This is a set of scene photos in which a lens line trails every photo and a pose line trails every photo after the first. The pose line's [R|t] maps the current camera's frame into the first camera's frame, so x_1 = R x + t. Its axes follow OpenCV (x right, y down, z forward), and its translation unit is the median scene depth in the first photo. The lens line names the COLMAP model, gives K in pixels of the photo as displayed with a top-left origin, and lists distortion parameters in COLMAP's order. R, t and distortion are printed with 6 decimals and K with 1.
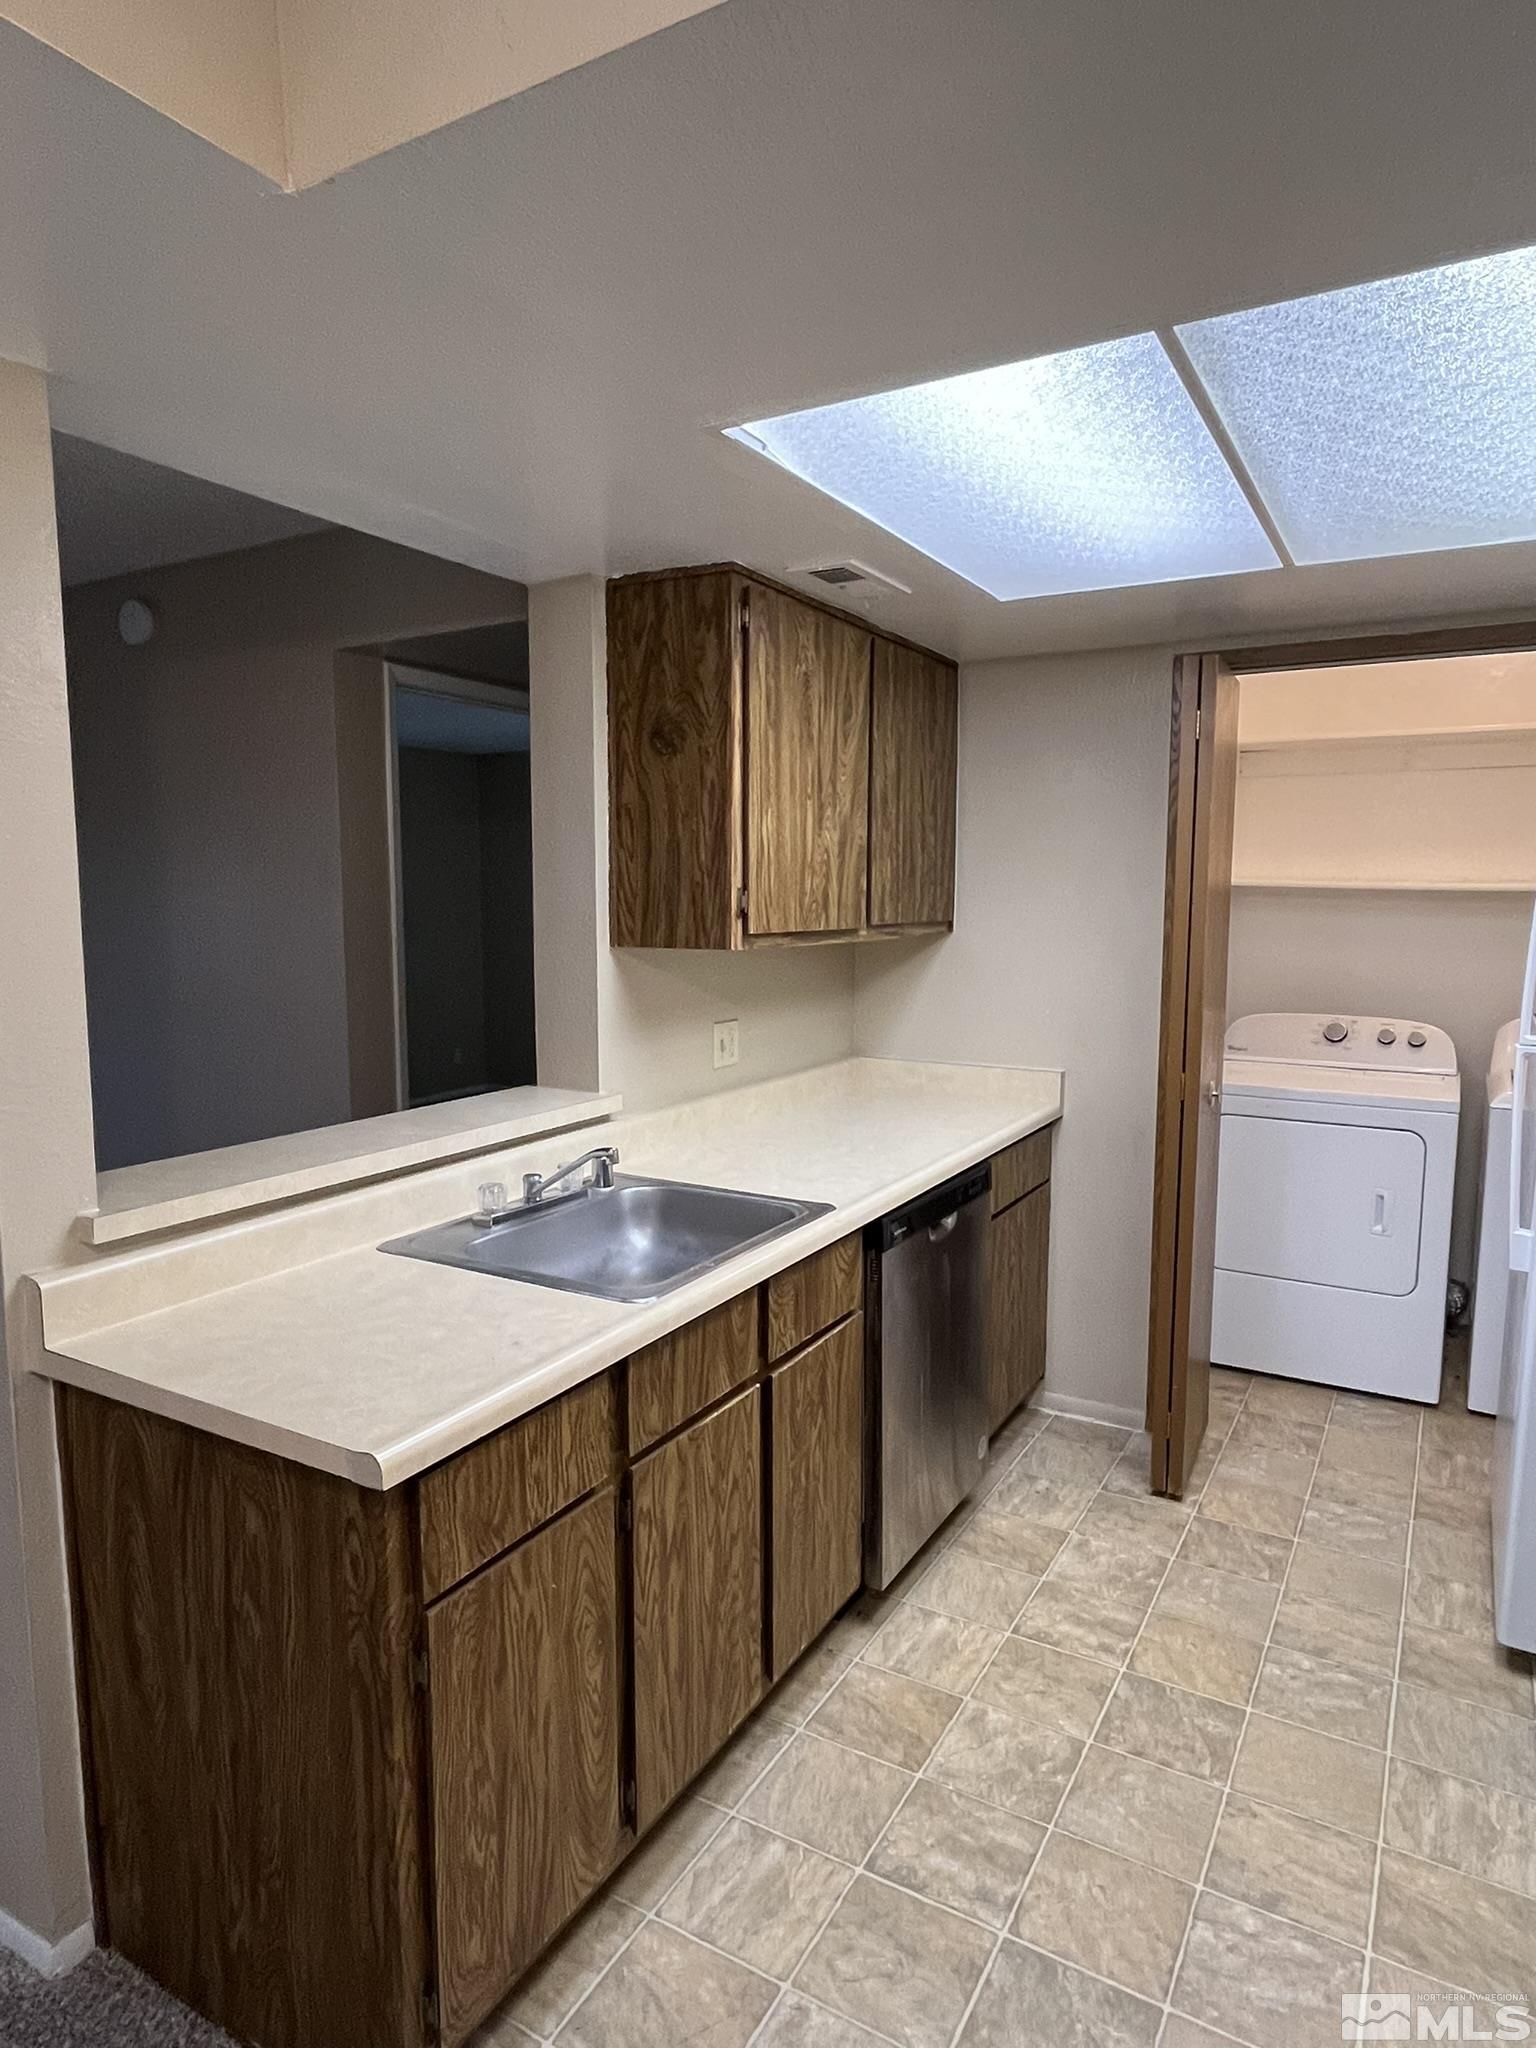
lens RADIAL K [[1204.2, 0, 766.0], [0, 1204.2, 1027.6], [0, 0, 1]] dist [-0.005855, 0.001172]
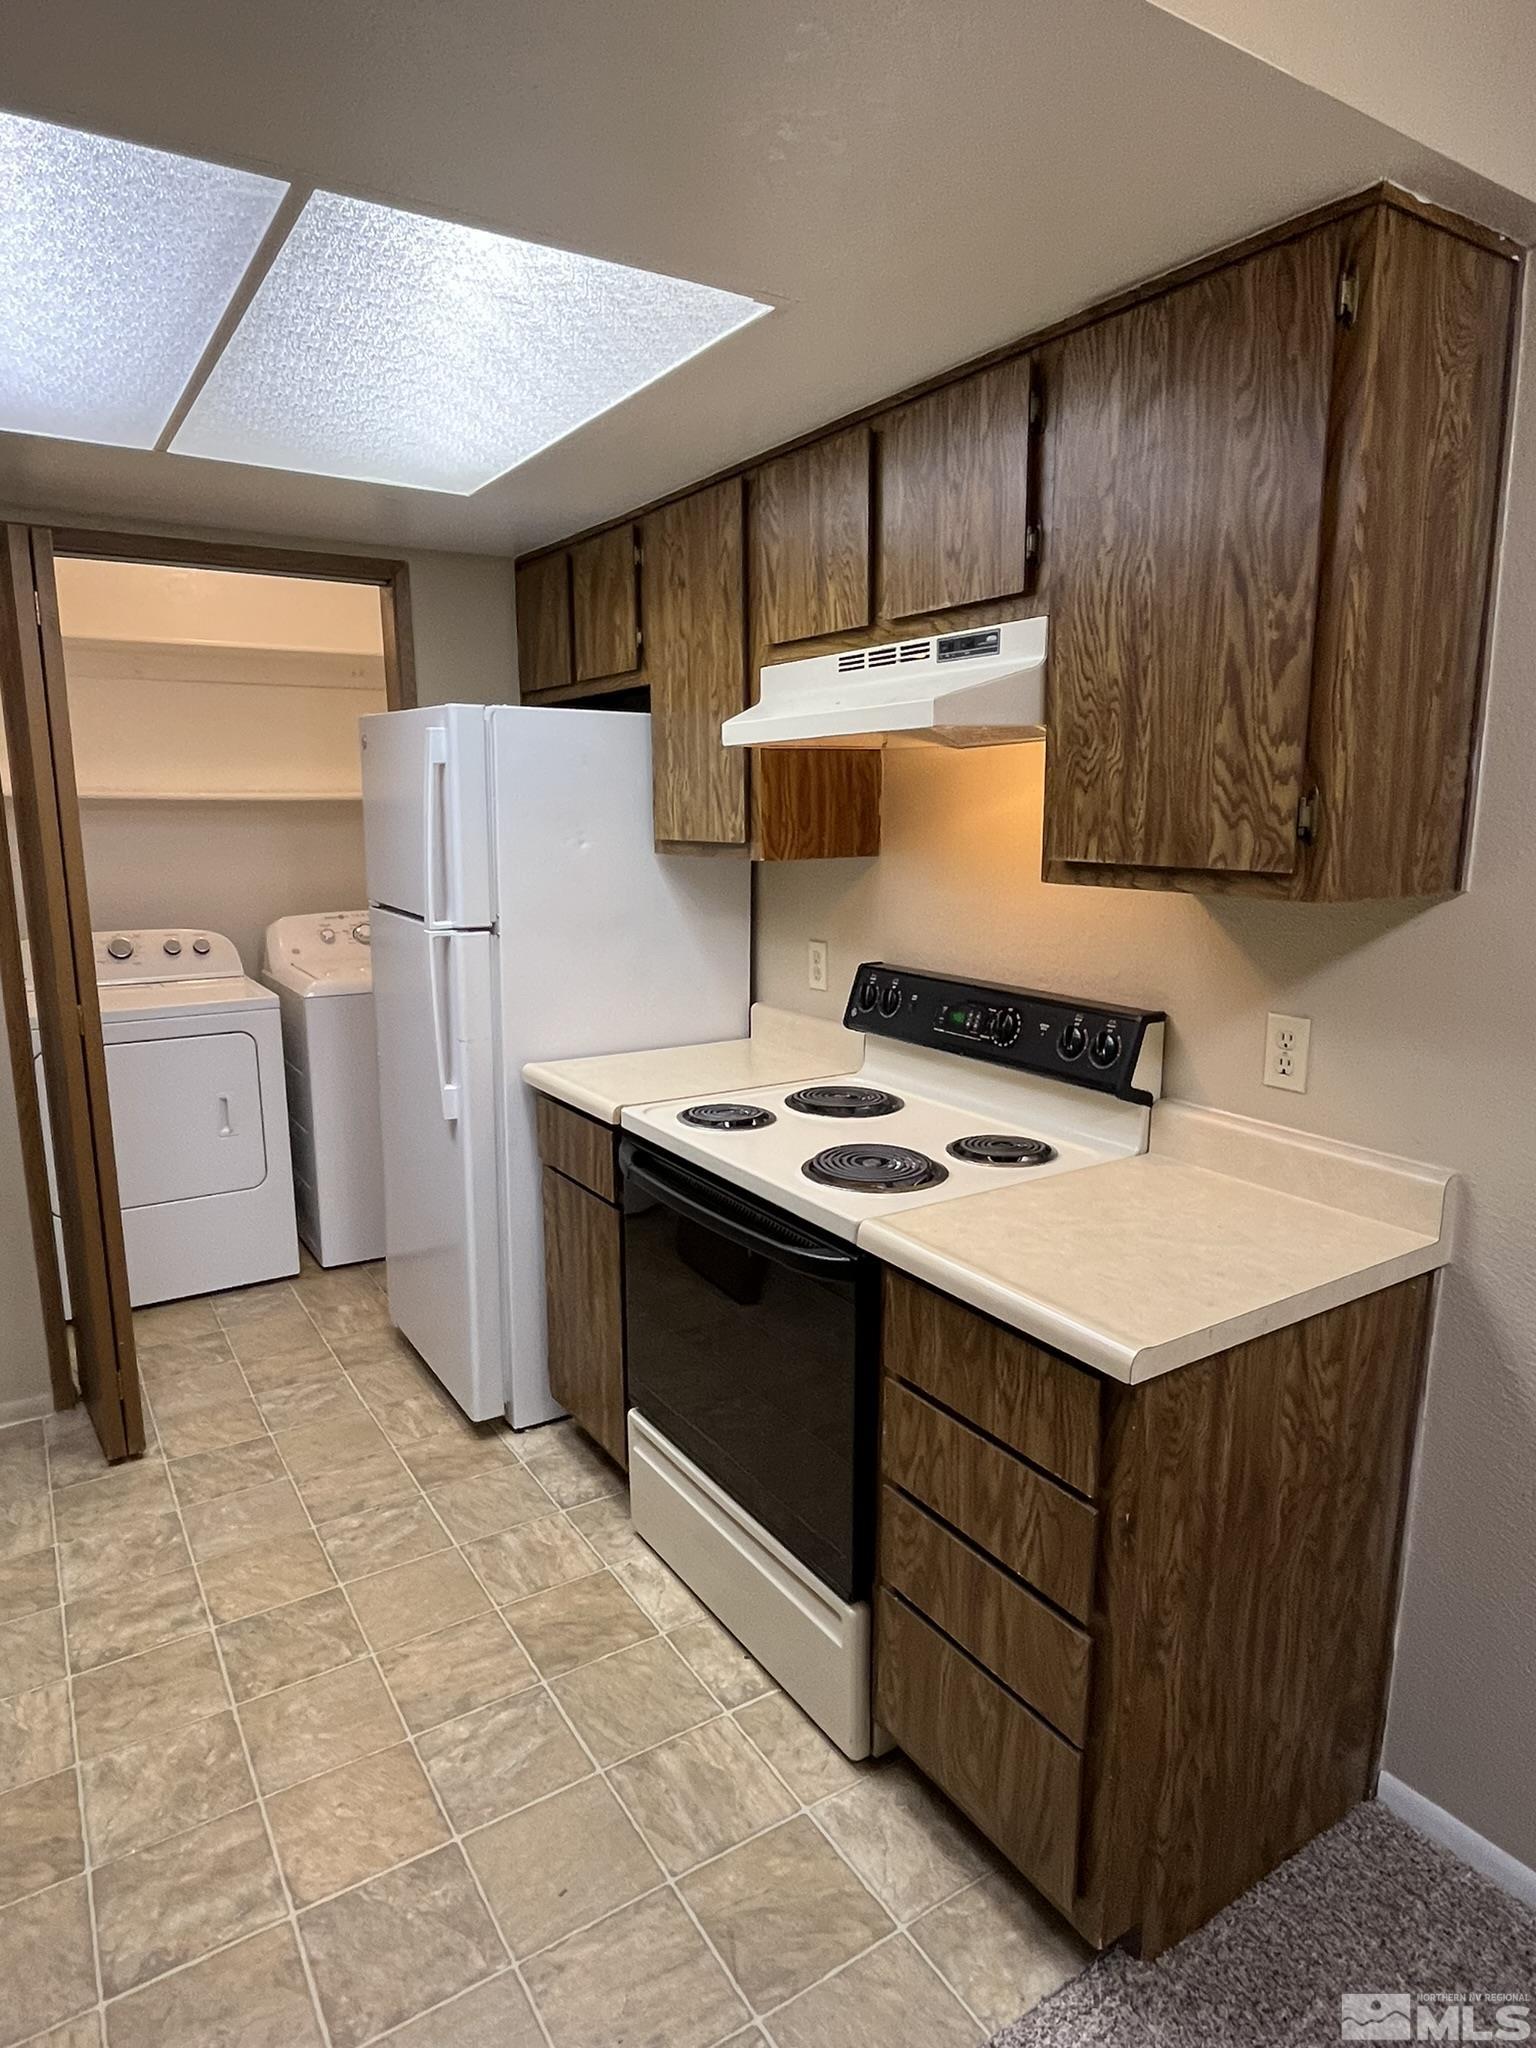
lens RADIAL K [[1204.2, 0, 768.8], [0, 1204.2, 1025.9], [0, 0, 1]] dist [-0.005855, 0.001172]
pose [[0.453573, -0.165878, 0.875646, -0.241291], [0.106362, 0.985579, 0.131610, -0.011453], [-0.884849, 0.033441, 0.464675, 0.147839]]
